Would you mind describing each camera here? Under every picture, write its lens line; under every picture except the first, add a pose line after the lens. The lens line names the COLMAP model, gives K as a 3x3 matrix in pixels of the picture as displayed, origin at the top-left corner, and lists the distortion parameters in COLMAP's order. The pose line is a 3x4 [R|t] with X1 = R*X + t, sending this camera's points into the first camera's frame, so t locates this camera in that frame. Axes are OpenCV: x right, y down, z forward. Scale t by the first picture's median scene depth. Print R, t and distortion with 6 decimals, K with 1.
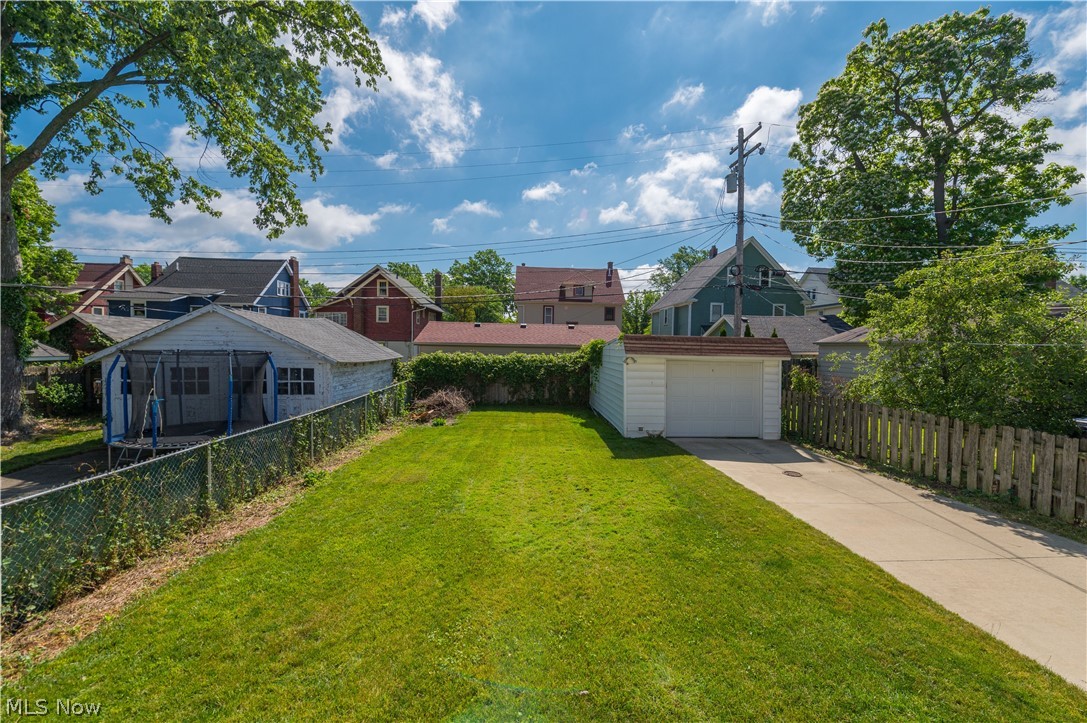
lens RADIAL K [[425.4, 0, 557.7], [0, 425.4, 360.6], [0, 0, 1]] dist [0.012983, -0.003303]
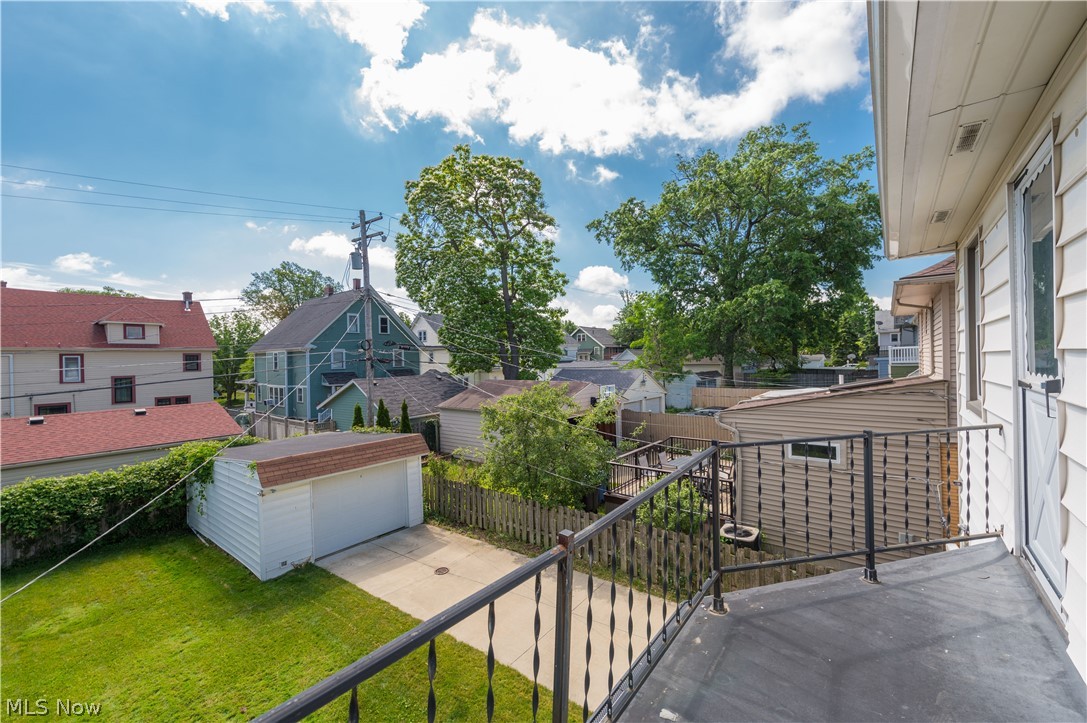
lens RADIAL K [[425.4, 0, 557.7], [0, 425.4, 360.6], [0, 0, 1]] dist [0.012983, -0.003303]
pose [[0.656695, -0.035421, 0.753324, -0.045859], [0.057467, 0.998342, -0.003155, -0.115934], [-0.751963, 0.045363, 0.657642, -0.023035]]
